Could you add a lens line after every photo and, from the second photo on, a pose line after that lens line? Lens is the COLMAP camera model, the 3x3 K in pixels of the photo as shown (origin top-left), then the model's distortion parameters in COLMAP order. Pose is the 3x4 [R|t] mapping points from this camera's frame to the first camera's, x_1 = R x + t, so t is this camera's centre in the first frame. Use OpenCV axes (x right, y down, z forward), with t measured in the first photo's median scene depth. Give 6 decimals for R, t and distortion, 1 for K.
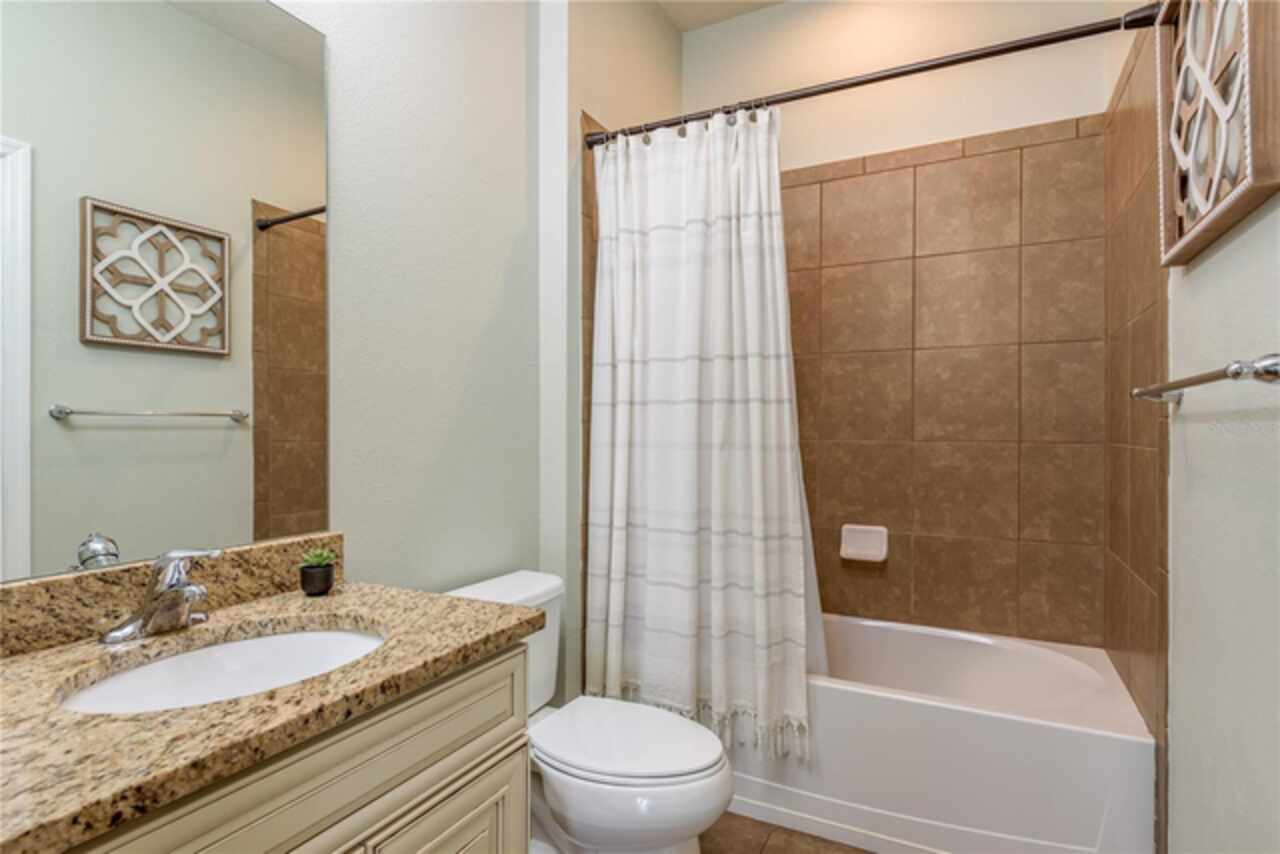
lens RADIAL K [[668.7, 0, 640.1], [0, 668.7, 426.7], [0, 0, 1]] dist [0.017238, -0.008279]
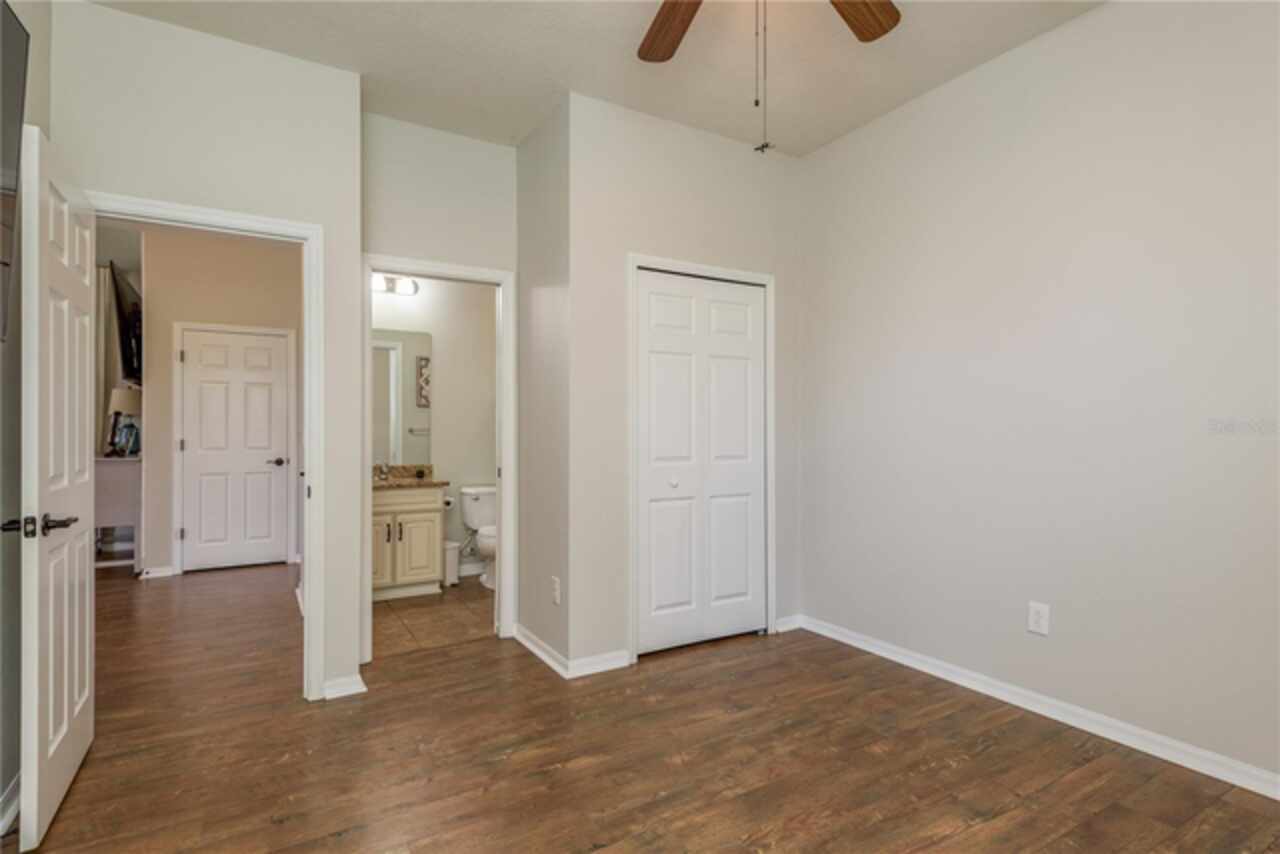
lens RADIAL K [[632.8, 0, 642.2], [0, 632.8, 423.4], [0, 0, 1]] dist [0.007231, -0.002068]
pose [[0.849849, -0.014426, -0.526829, 1.432120], [0.013471, 0.999893, -0.005649, -0.018549], [0.526855, -0.002297, 0.849952, -0.813644]]
